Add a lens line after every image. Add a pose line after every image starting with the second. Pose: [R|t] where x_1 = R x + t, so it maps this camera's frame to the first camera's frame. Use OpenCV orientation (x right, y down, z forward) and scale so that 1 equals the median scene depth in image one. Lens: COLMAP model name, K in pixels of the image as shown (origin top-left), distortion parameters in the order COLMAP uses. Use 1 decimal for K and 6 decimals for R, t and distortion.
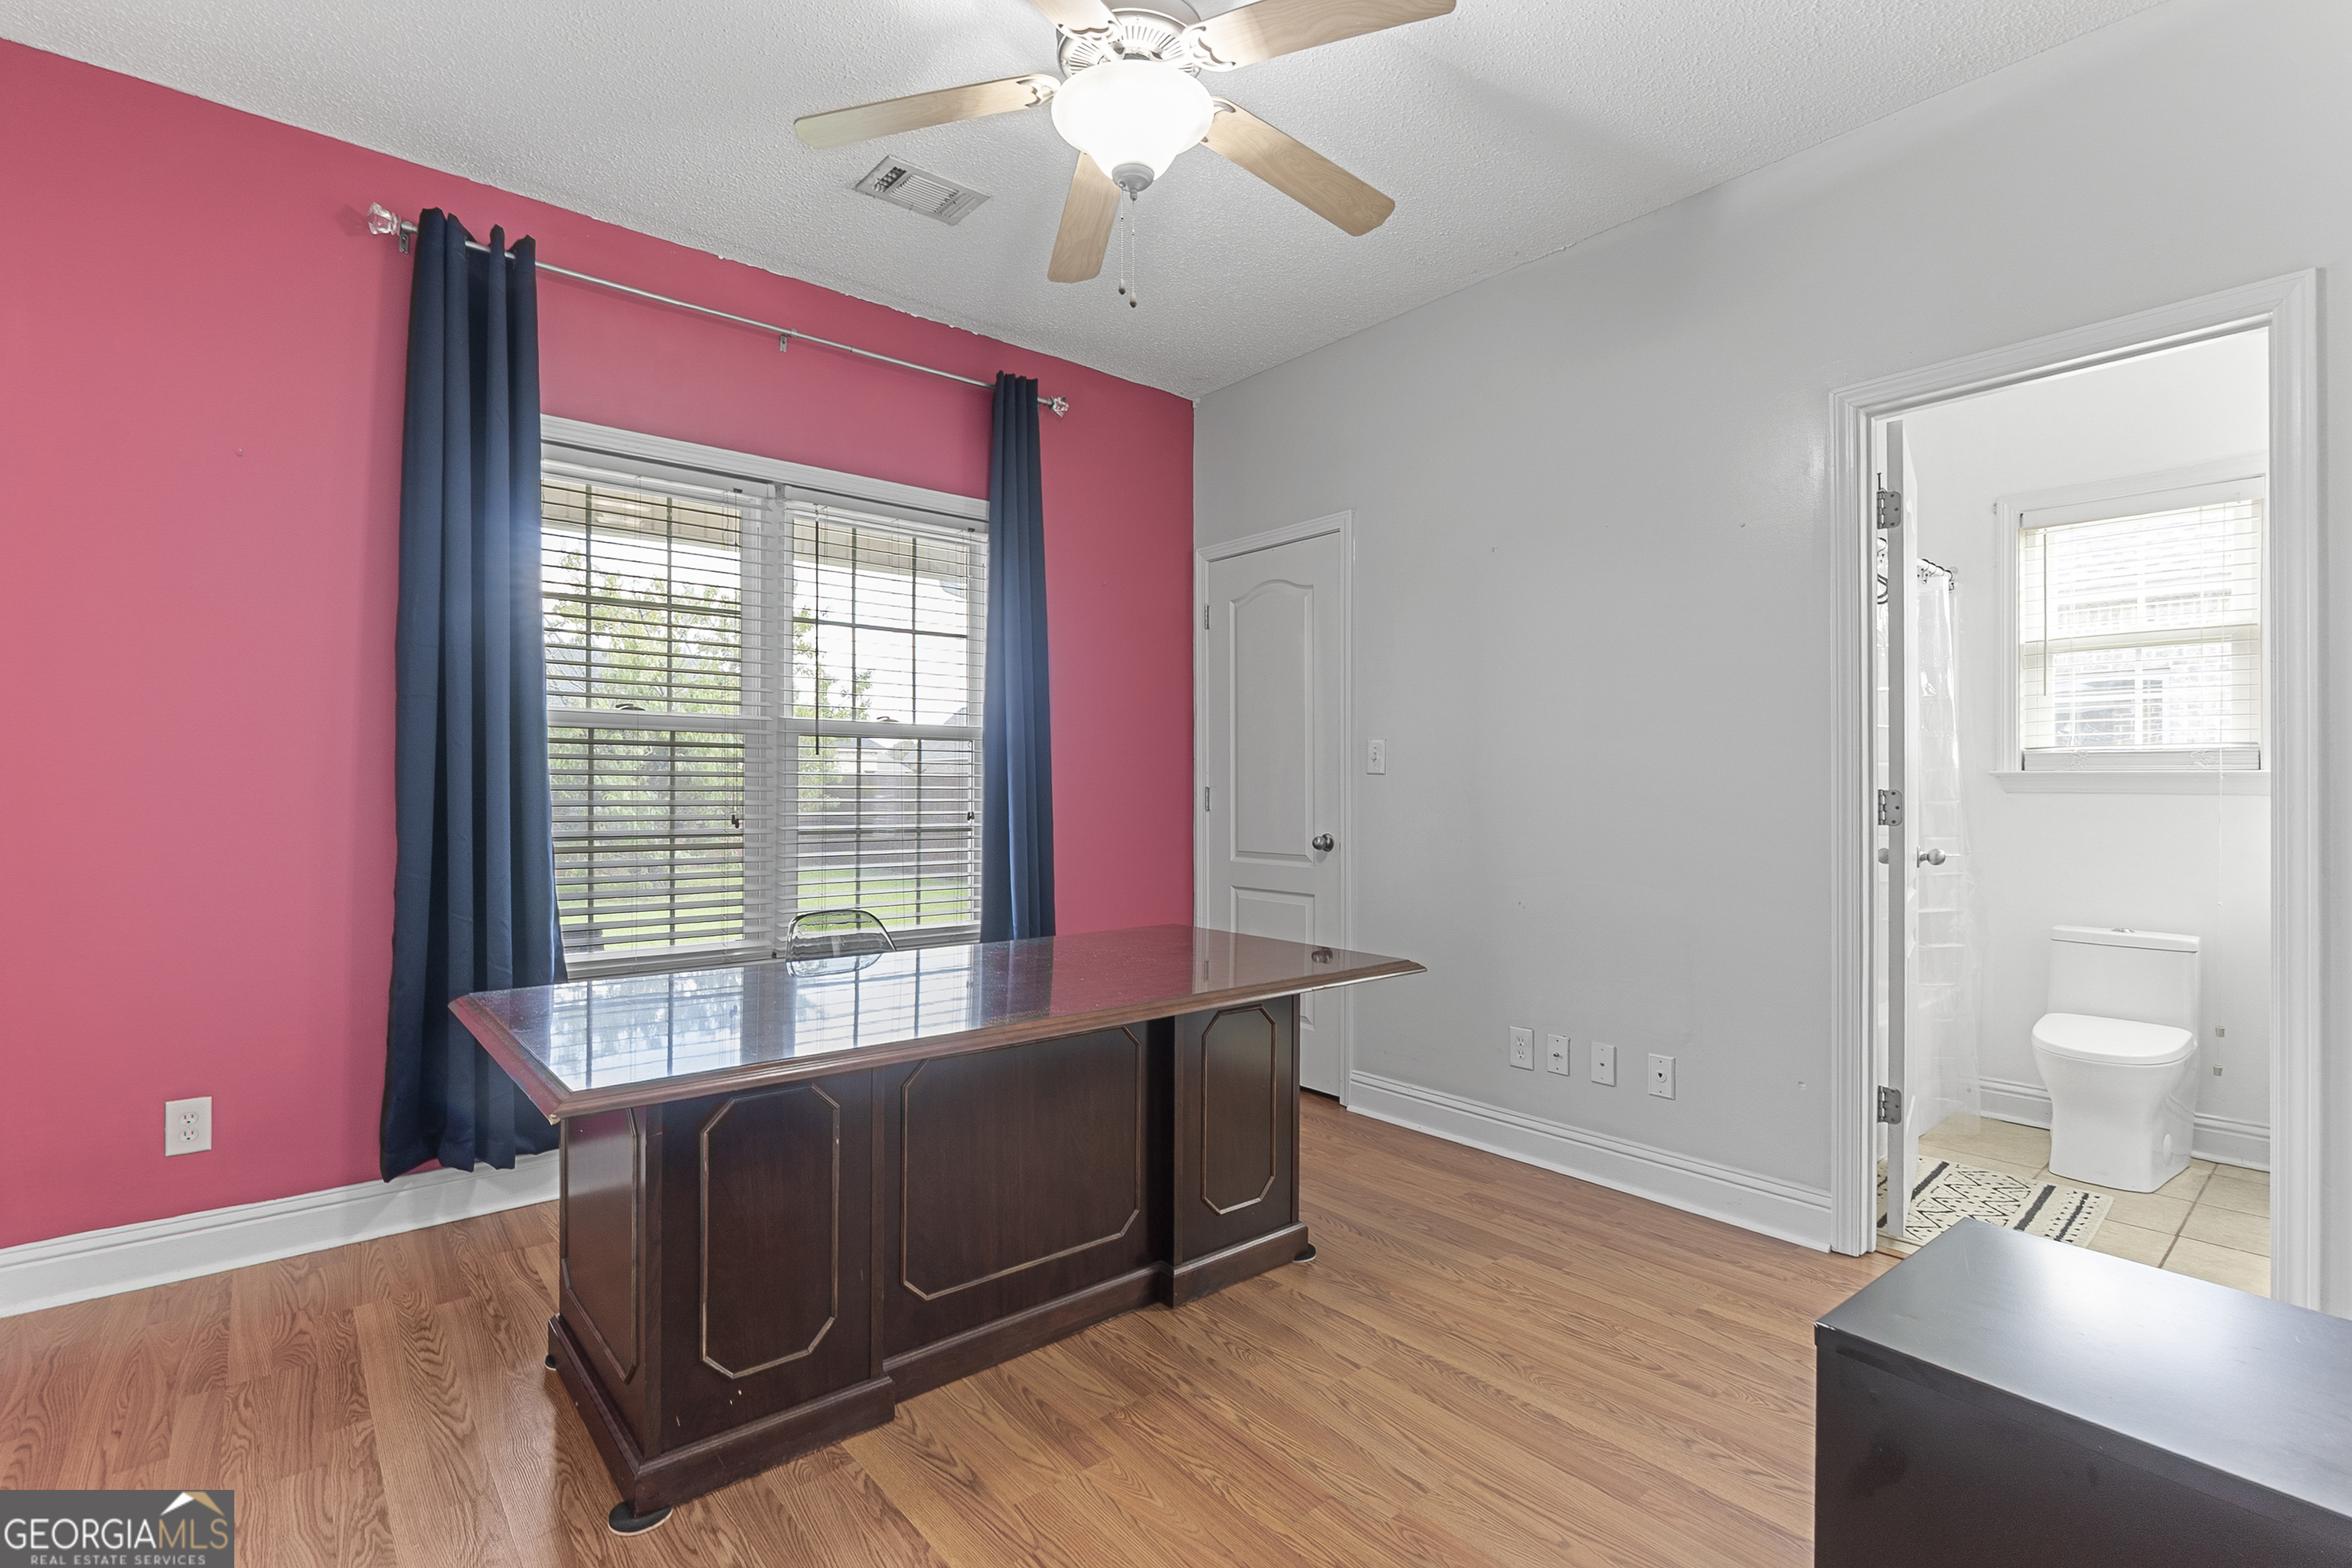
lens RADIAL K [[1054.8, 0, 1170.5], [0, 1054.8, 760.0], [0, 0, 1]] dist [-0.000771, -0.000031]
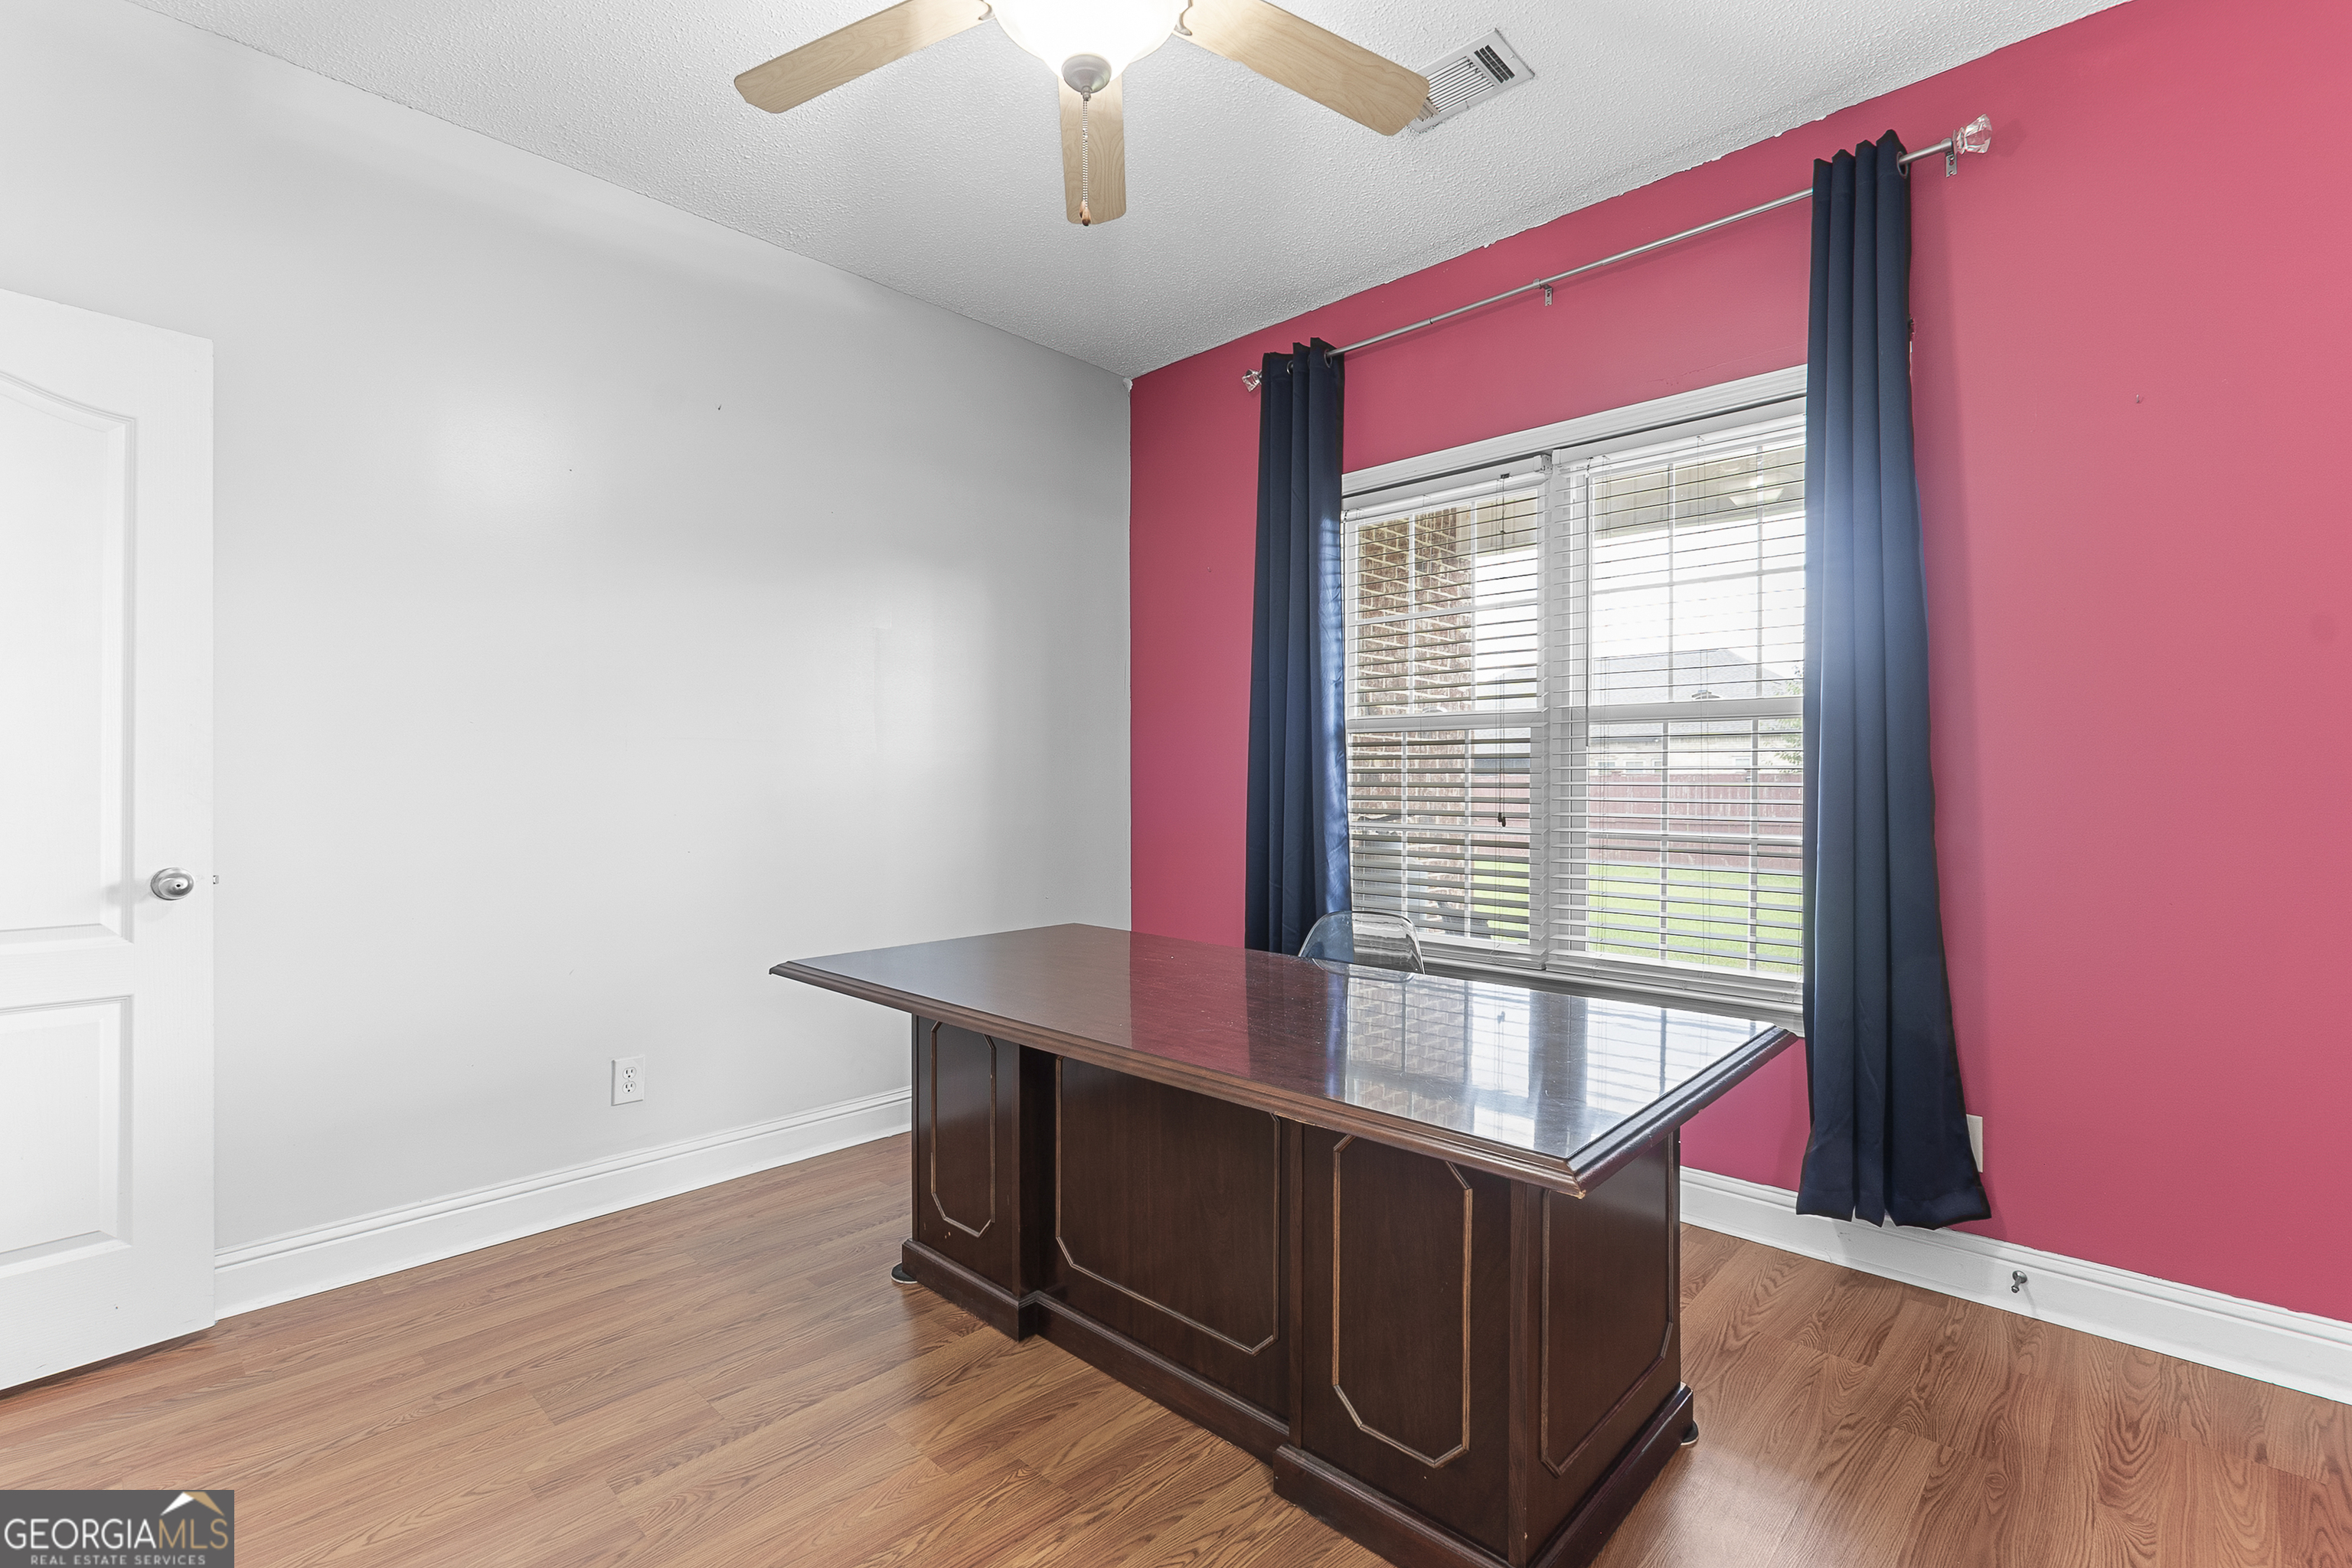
lens RADIAL K [[1030.2, 0, 1178.9], [0, 1030.2, 760.7], [0, 0, 1]] dist [-0.001097, -0.000230]
pose [[0.132552, -0.011967, -0.991104, 0.647367], [0.031269, 0.999480, -0.007886, 0.004728], [0.990683, -0.029946, 0.132858, 0.763405]]
